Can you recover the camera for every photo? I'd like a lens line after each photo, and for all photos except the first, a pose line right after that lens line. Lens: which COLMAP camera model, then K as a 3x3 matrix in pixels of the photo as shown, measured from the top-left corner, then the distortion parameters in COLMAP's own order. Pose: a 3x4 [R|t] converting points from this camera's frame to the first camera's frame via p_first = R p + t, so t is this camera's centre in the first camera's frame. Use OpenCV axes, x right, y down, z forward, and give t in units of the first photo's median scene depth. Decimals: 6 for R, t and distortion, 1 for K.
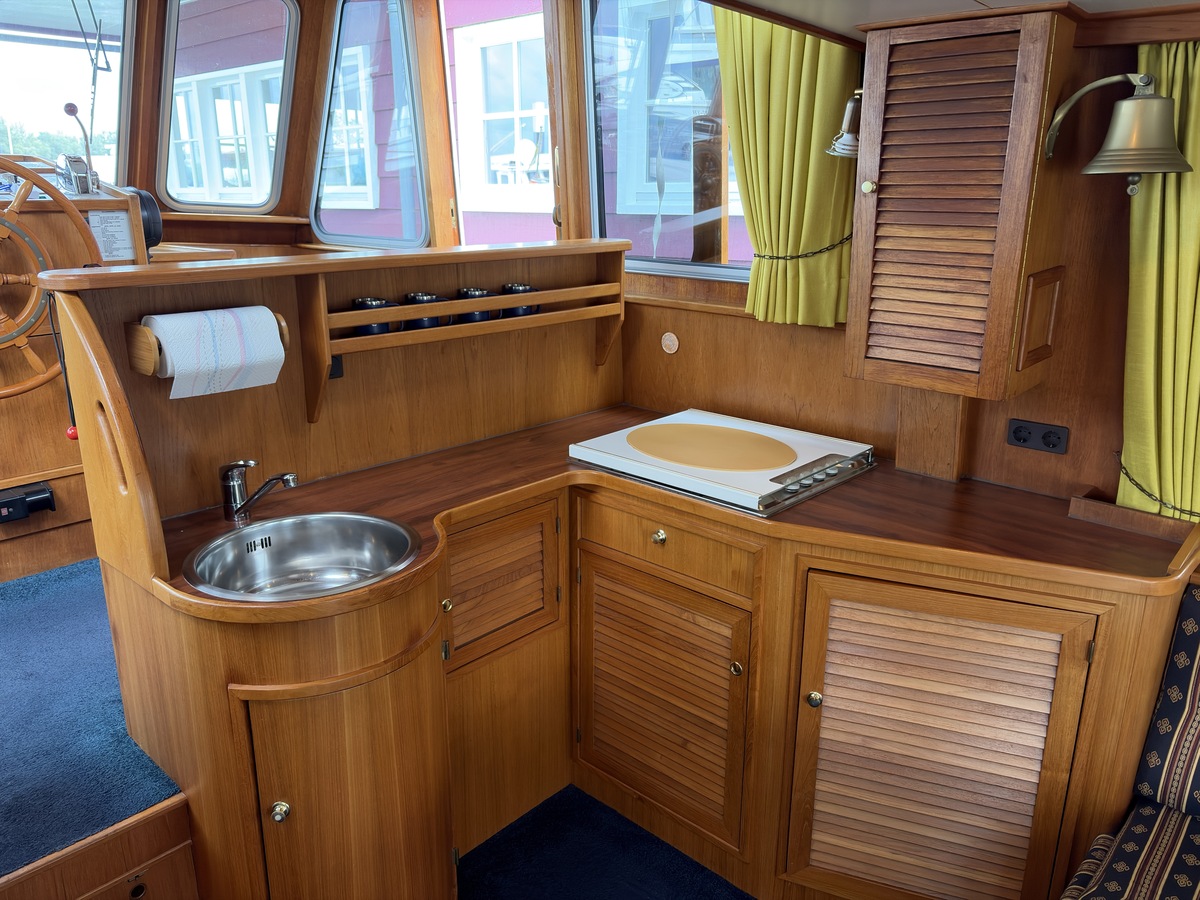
lens RADIAL K [[905.3, 0, 597.6], [0, 905.3, 451.2], [0, 0, 1]] dist [0.060920, -0.072609]
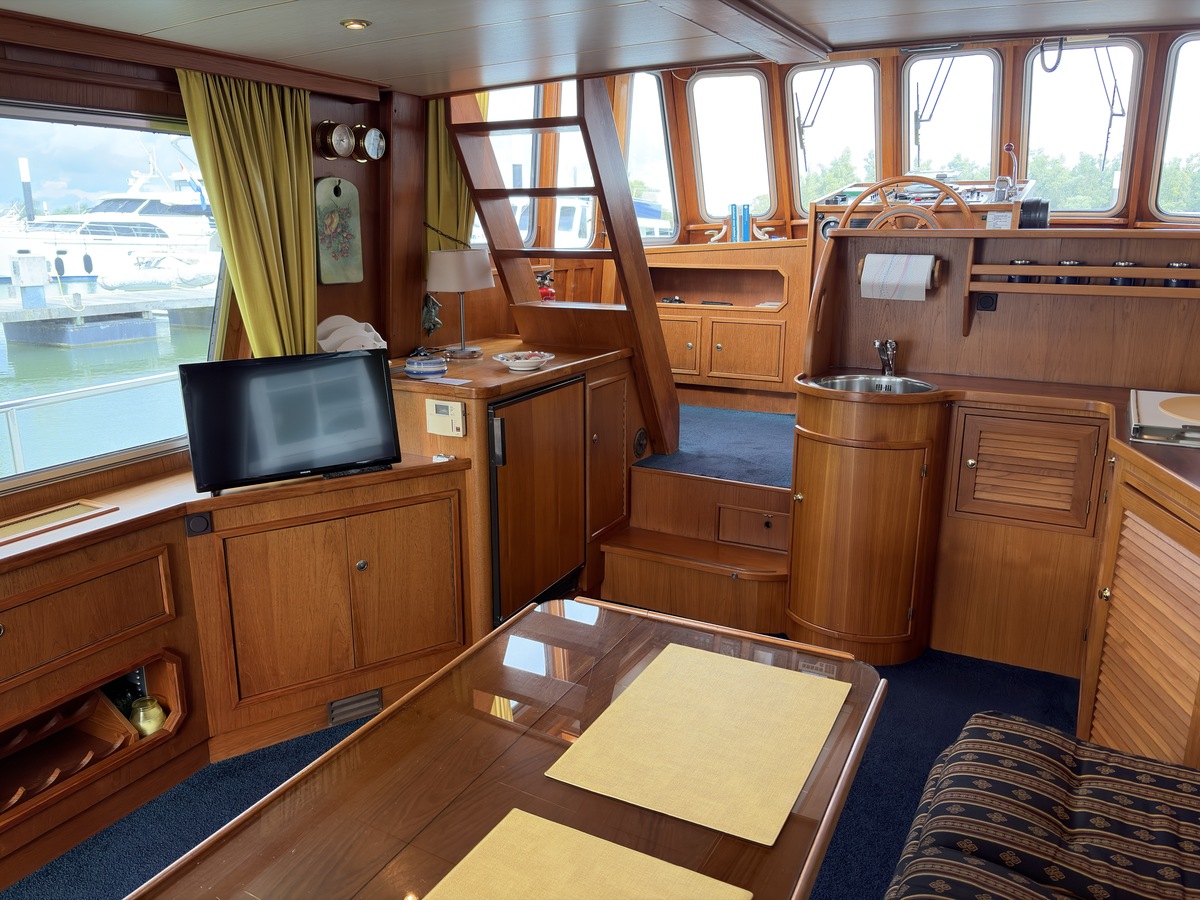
lens RADIAL K [[905.3, 0, 597.6], [0, 905.3, 451.2], [0, 0, 1]] dist [0.060920, -0.072609]
pose [[0.245368, 0.231467, -0.941391, 1.050483], [-0.277752, 0.947152, 0.160489, 0.079347], [0.928789, 0.222095, 0.296691, -0.009273]]
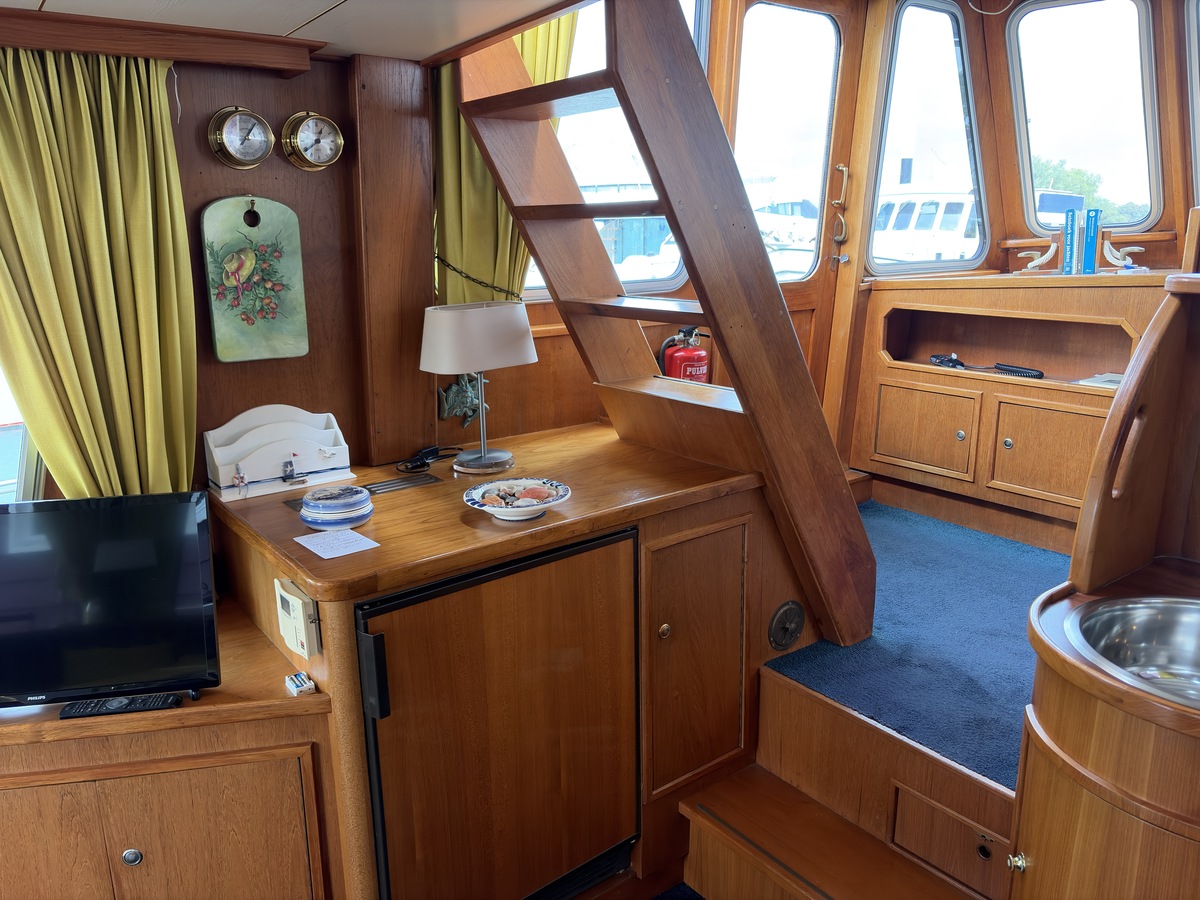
lens RADIAL K [[905.3, 0, 597.6], [0, 905.3, 451.2], [0, 0, 1]] dist [0.060920, -0.072609]
pose [[-0.173768, 0.237509, -0.955716, 0.385689], [-0.271983, 0.921159, 0.278373, -0.095774], [0.946483, 0.308311, -0.095470, 0.427775]]
